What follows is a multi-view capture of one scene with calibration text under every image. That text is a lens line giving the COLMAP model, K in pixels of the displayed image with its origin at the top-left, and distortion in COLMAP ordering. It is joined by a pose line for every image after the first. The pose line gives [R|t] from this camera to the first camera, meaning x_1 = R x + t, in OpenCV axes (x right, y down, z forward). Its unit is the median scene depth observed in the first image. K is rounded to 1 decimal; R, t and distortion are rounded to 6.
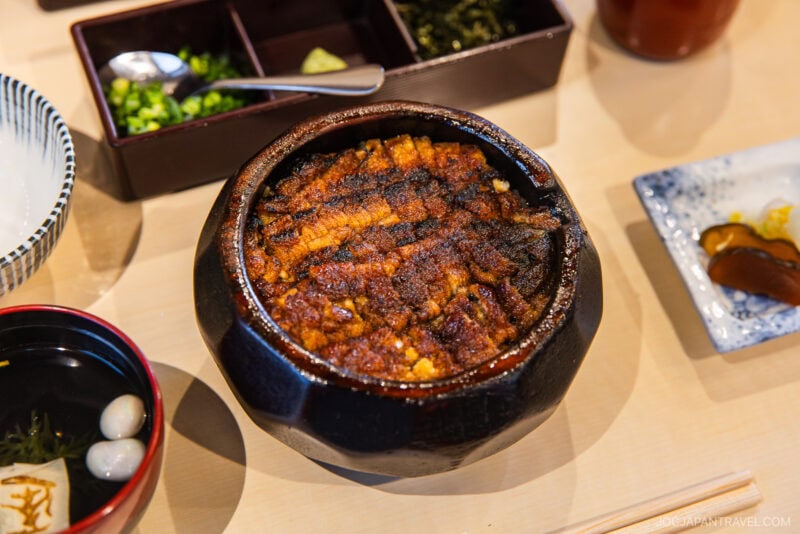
lens RADIAL K [[1474.1, 0, 400.0], [0, 1474.1, 267.0], [0, 0, 1]] dist [-0.003987, 0.025484]
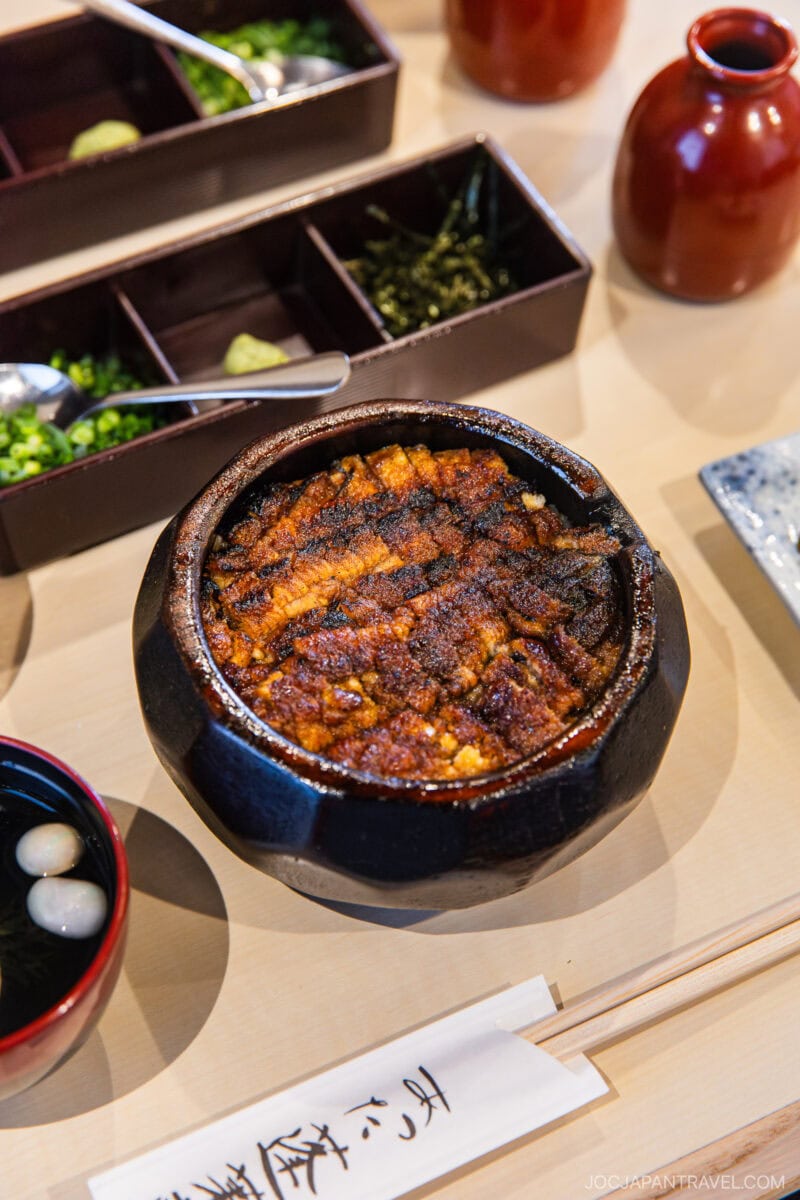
lens RADIAL K [[2211.1, 0, 400.0], [0, 2211.1, 600.0], [0, 0, 1]] dist [-0.003987, 0.025484]
pose [[0.992813, -0.107198, 0.053212, -0.062586], [0.107403, 0.994215, -0.000995, -0.012503], [-0.052797, 0.006703, 0.998583, -0.099754]]
